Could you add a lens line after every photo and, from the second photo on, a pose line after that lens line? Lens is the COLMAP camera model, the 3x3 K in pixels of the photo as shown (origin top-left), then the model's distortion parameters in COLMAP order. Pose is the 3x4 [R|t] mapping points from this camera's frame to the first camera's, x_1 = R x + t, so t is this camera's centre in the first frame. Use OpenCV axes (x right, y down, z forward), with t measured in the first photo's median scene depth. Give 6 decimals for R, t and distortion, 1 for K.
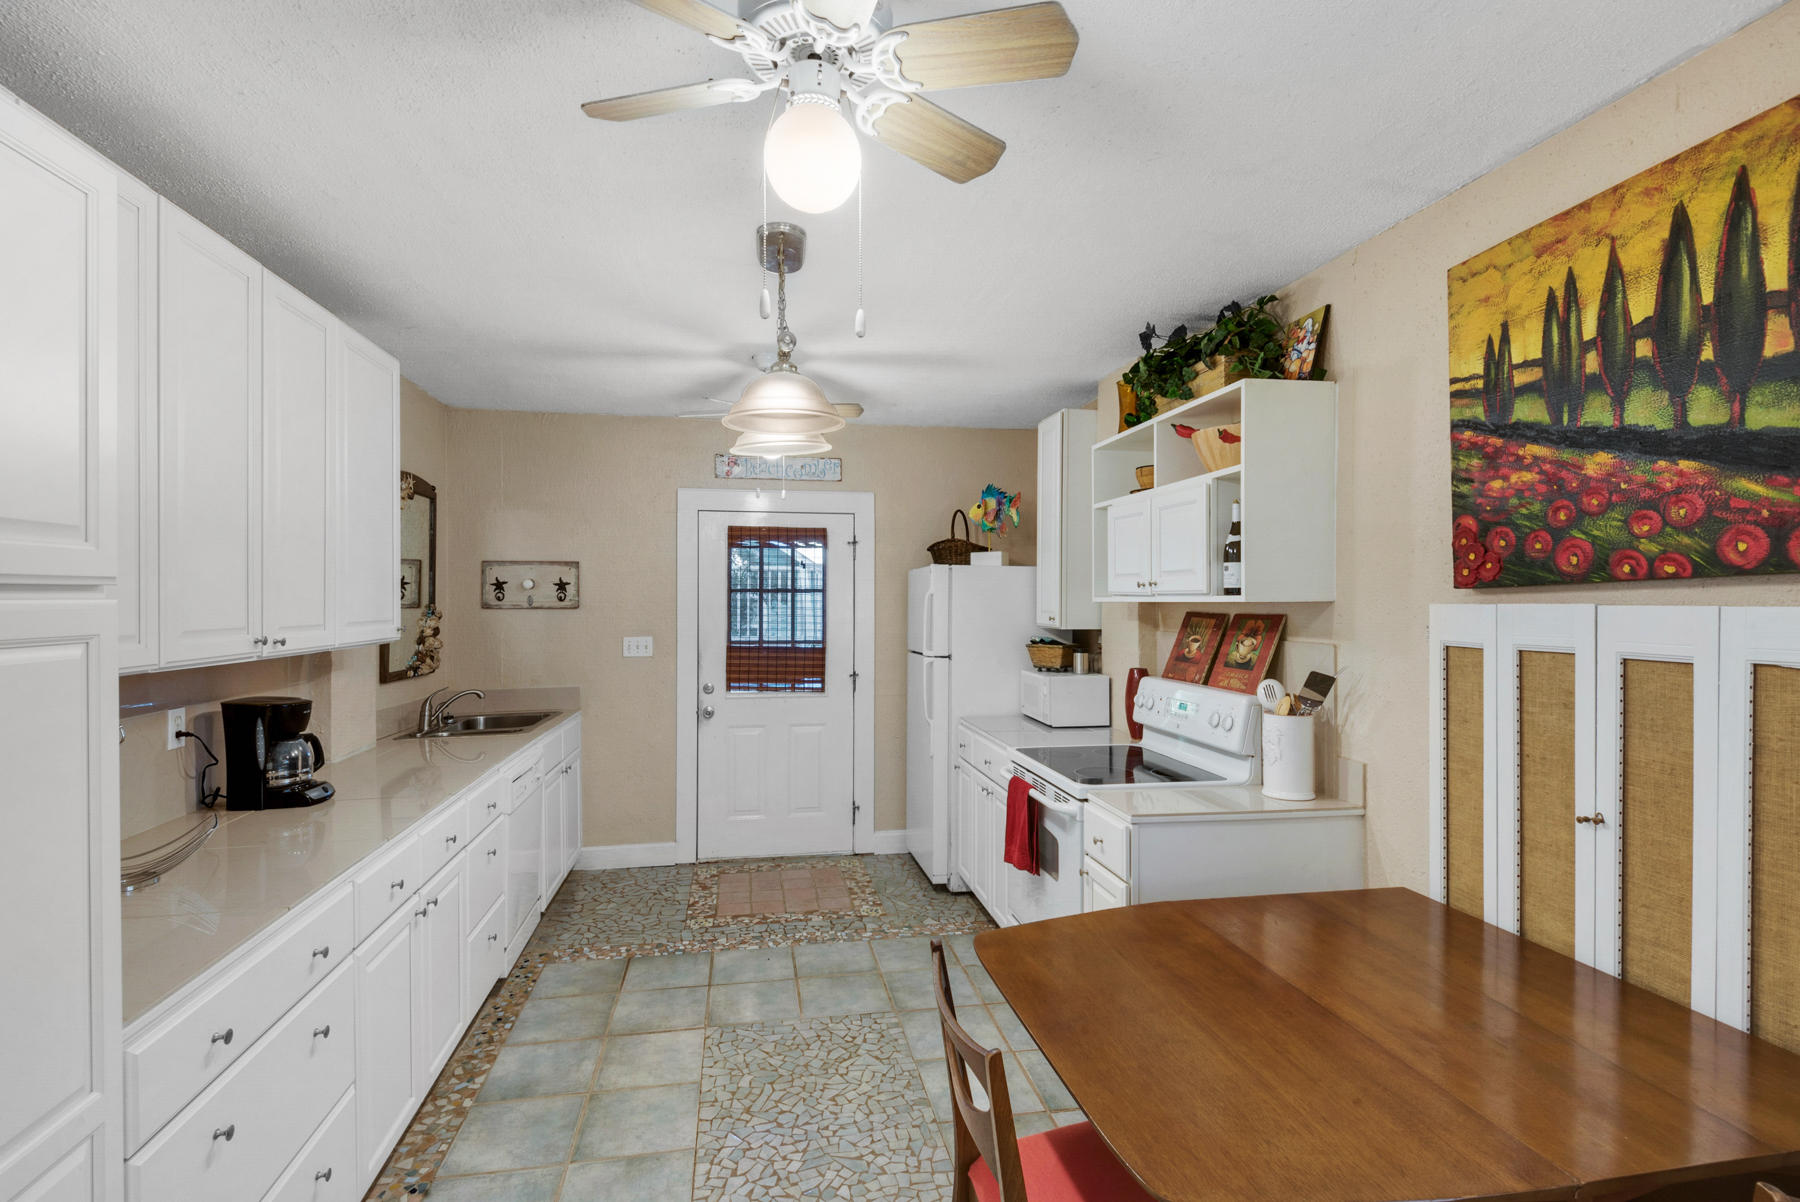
lens RADIAL K [[861.7, 0, 898.6], [0, 861.7, 601.8], [0, 0, 1]] dist [-0.000789, -0.002082]
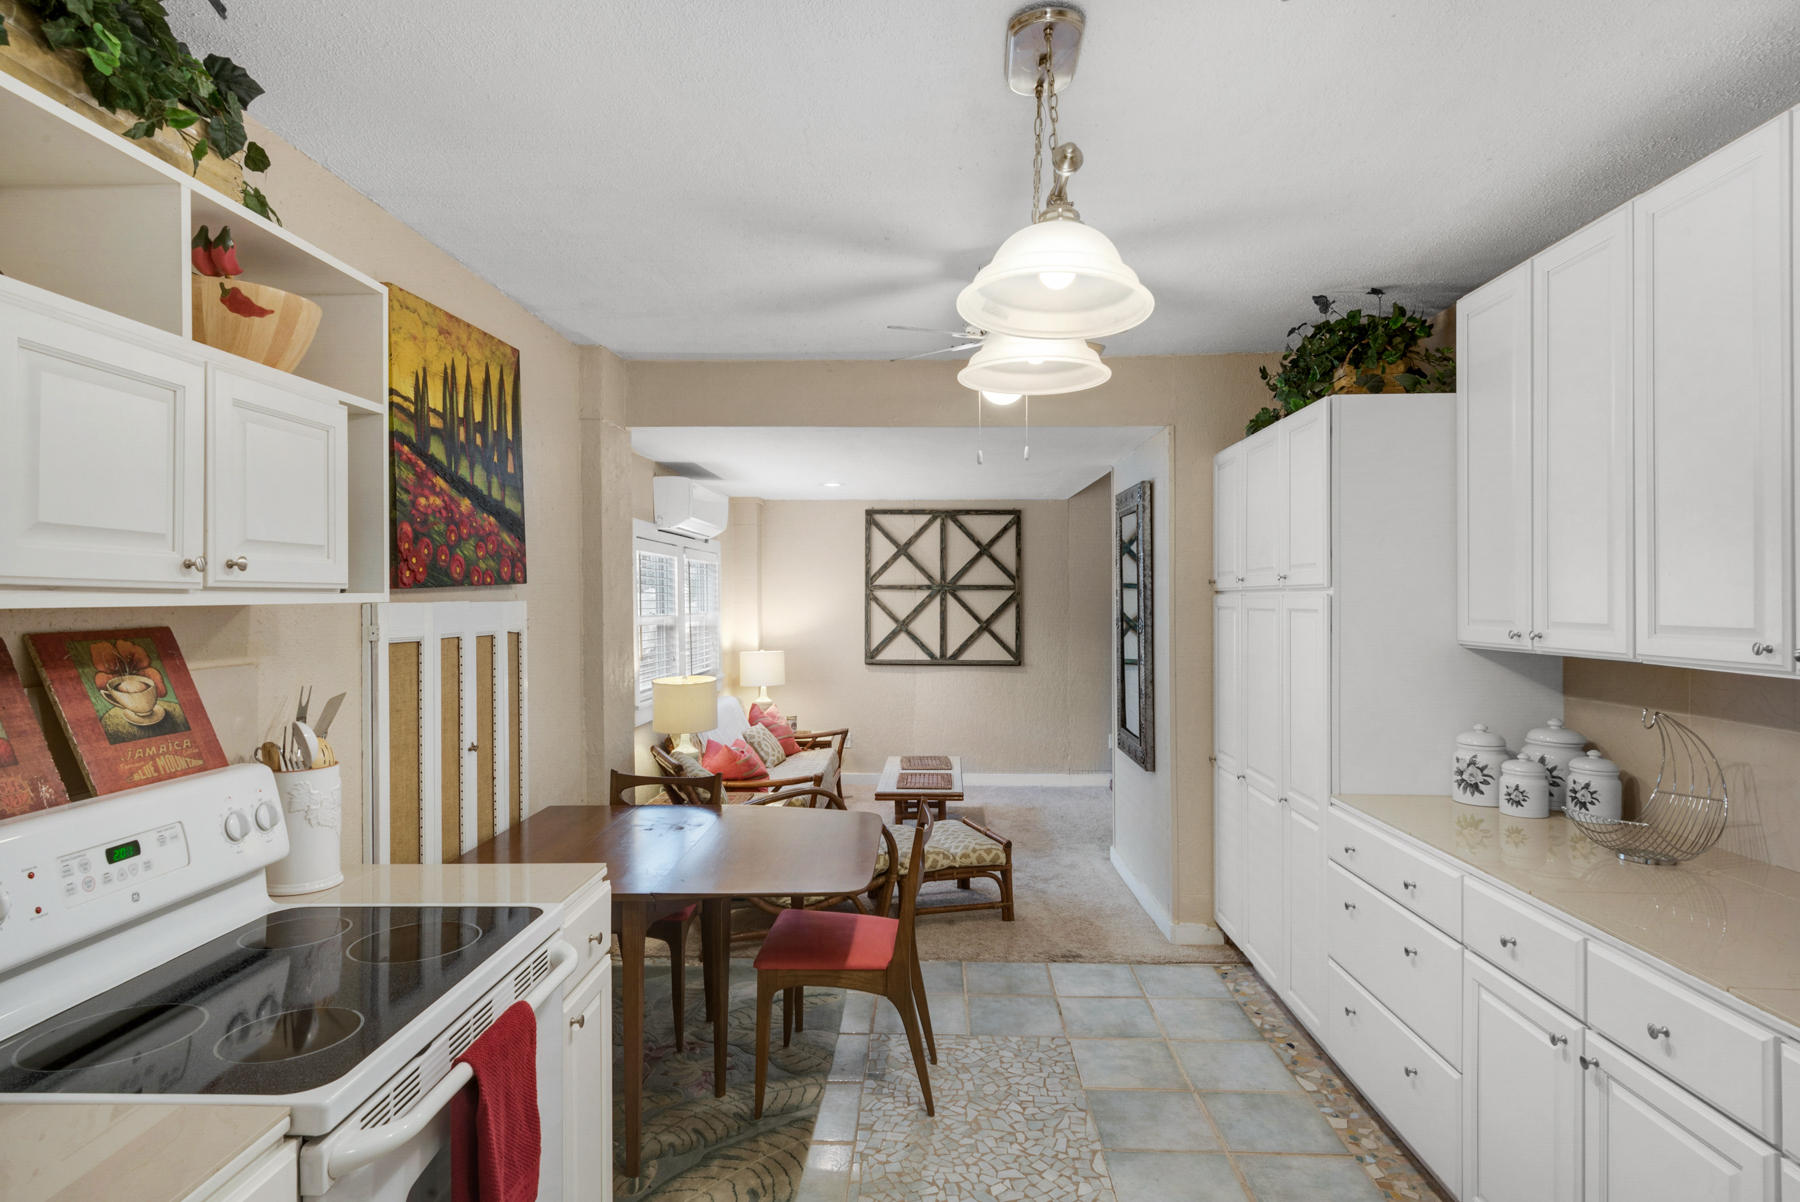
lens RADIAL K [[1036.4, 0, 899.6], [0, 1036.4, 599.5], [0, 0, 1]] dist [-0.001277, 0.000003]
pose [[-0.977773, 0.002644, 0.209650, -0.069162], [0.004090, 0.999971, 0.006463, -0.002321], [-0.209626, 0.007177, -0.977755, 0.643370]]
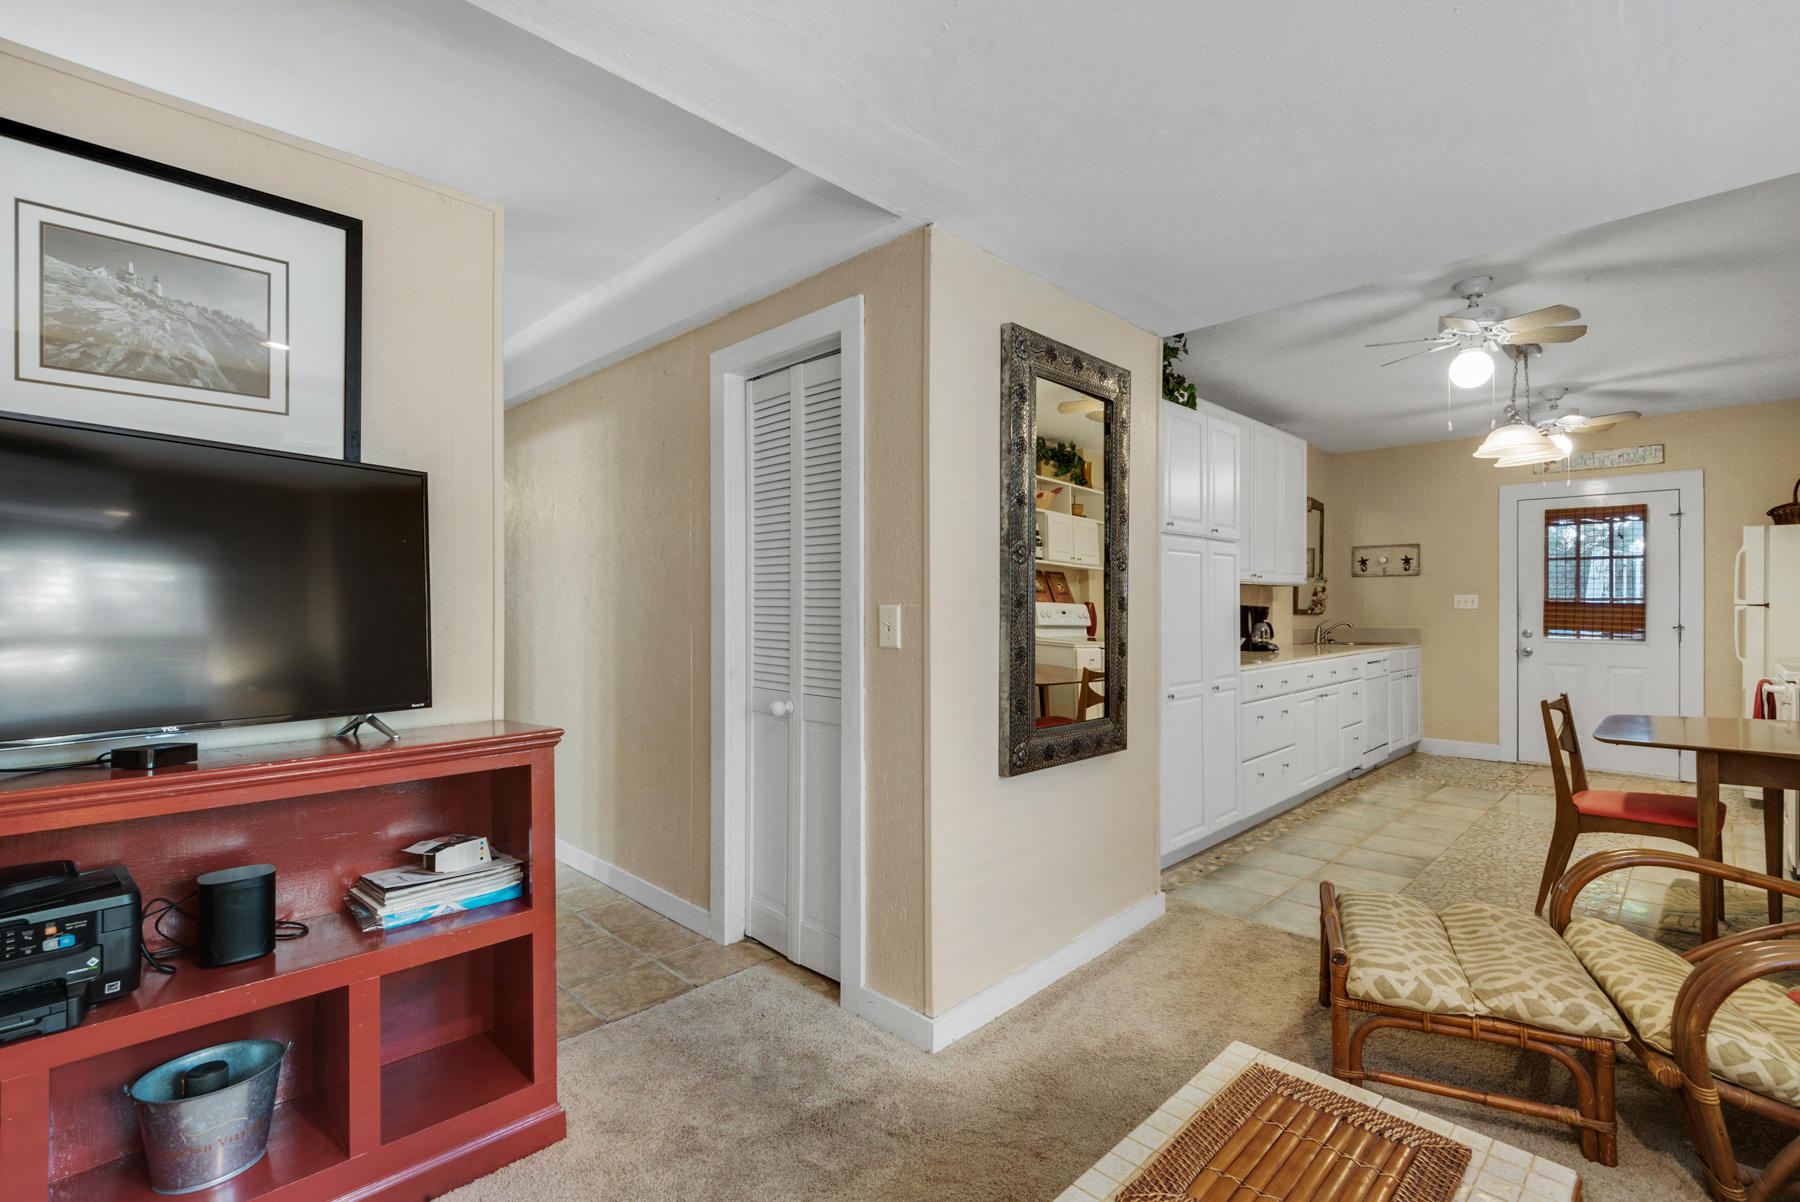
lens RADIAL K [[819.6, 0, 897.7], [0, 819.6, 606.1], [0, 0, 1]] dist [0.001618, -0.000250]
pose [[0.567894, 0.000756, -0.823101, 0.301710], [-0.003675, 0.999992, -0.001617, 0.071155], [0.823093, 0.003943, 0.567893, -0.580753]]
